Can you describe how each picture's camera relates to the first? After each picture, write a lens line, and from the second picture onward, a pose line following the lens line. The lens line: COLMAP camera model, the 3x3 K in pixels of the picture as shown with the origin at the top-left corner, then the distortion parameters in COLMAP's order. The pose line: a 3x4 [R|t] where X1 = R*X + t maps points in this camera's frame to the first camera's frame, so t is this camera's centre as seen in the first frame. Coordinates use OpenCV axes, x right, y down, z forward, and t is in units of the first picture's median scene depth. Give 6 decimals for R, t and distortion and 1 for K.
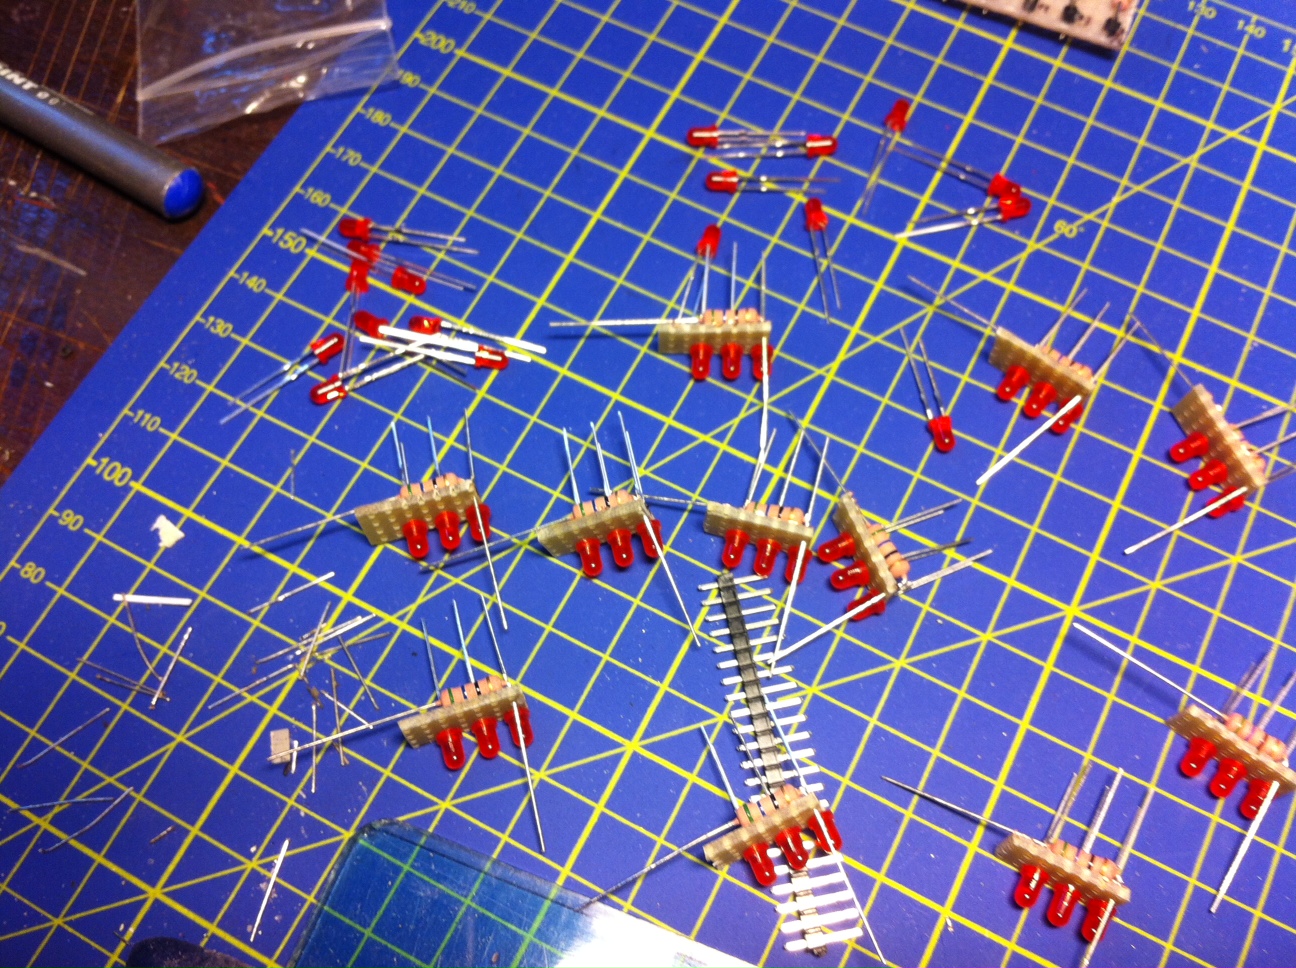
lens RADIAL K [[1327.5, 0, 648.0], [0, 1327.5, 484.0], [0, 0, 1]] dist [0.097304, -0.414139]
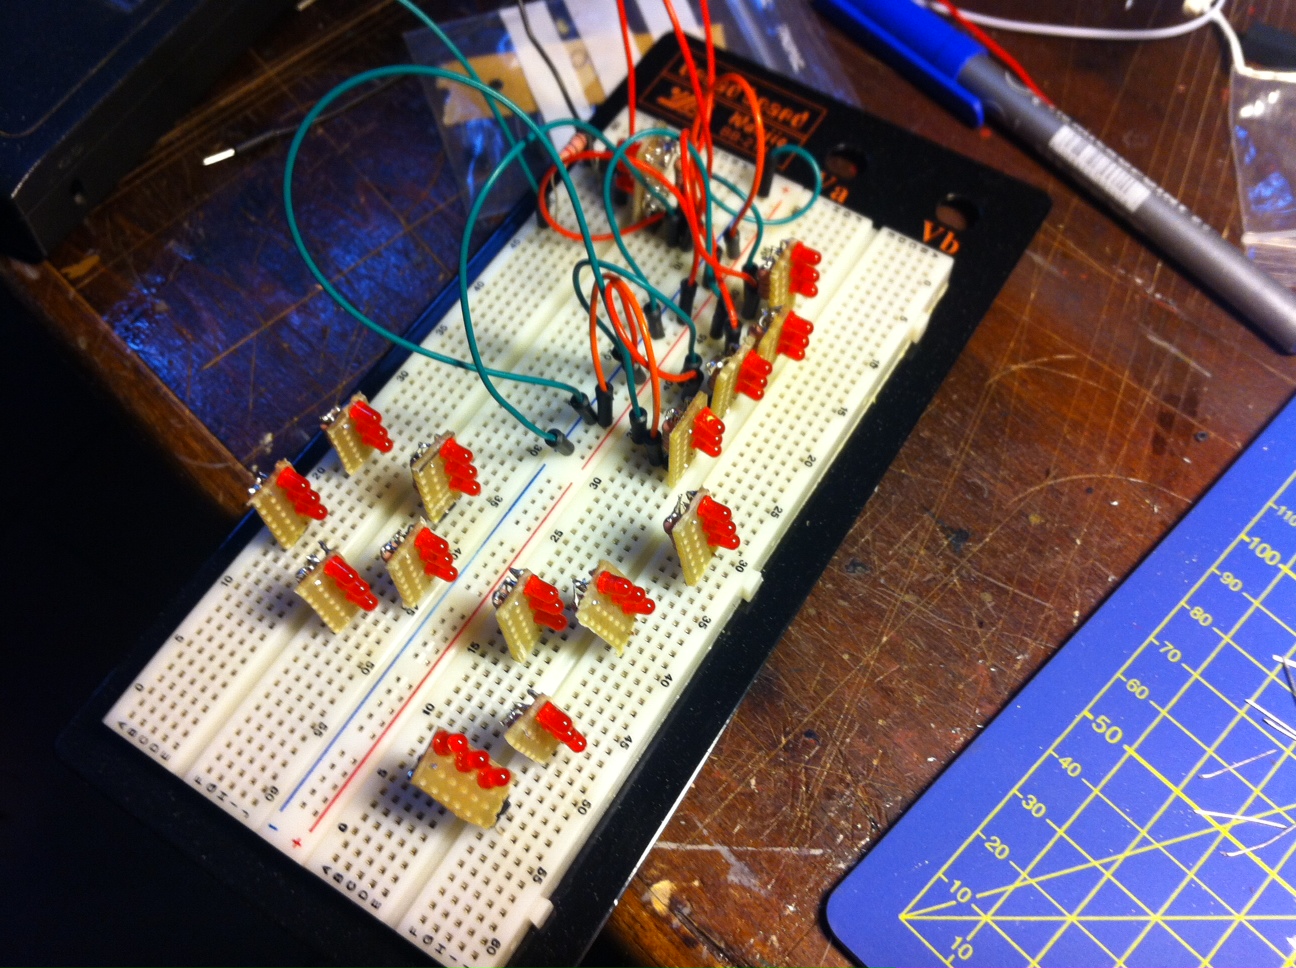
lens RADIAL K [[1249.7, 0, 648.0], [0, 1249.7, 484.0], [0, 0, 1]] dist [0.139301, -0.447247]
pose [[0.950335, 0.280222, -0.135424, -0.764689], [-0.290581, 0.954735, -0.063587, 0.158909], [0.111476, 0.099780, 0.988745, -0.161707]]
